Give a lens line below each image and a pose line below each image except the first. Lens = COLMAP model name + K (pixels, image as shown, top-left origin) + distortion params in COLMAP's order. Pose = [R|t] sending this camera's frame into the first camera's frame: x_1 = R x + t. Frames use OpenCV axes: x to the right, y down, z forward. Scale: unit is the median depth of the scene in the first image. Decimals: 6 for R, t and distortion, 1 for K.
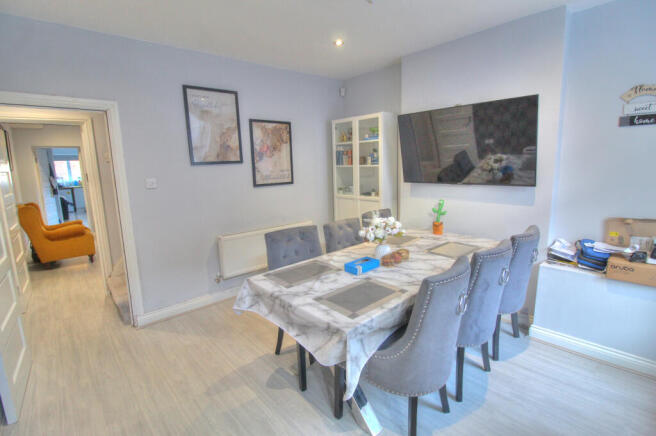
lens RADIAL K [[310.9, 0, 330.9], [0, 310.9, 214.7], [0, 0, 1]] dist [-0.005853, -0.004272]
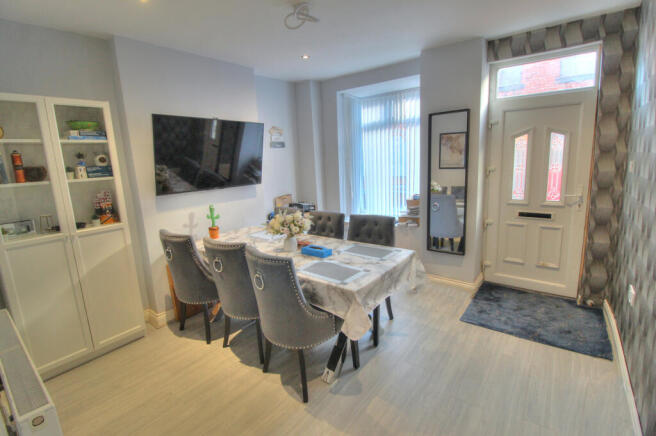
lens RADIAL K [[310.9, 0, 330.0], [0, 310.9, 216.6], [0, 0, 1]] dist [-0.005853, -0.004272]
pose [[-0.176950, -0.150826, 0.972595, -0.736248], [0.209243, 0.959833, 0.186916, -0.122800], [-0.961721, 0.236583, -0.138283, 0.772379]]
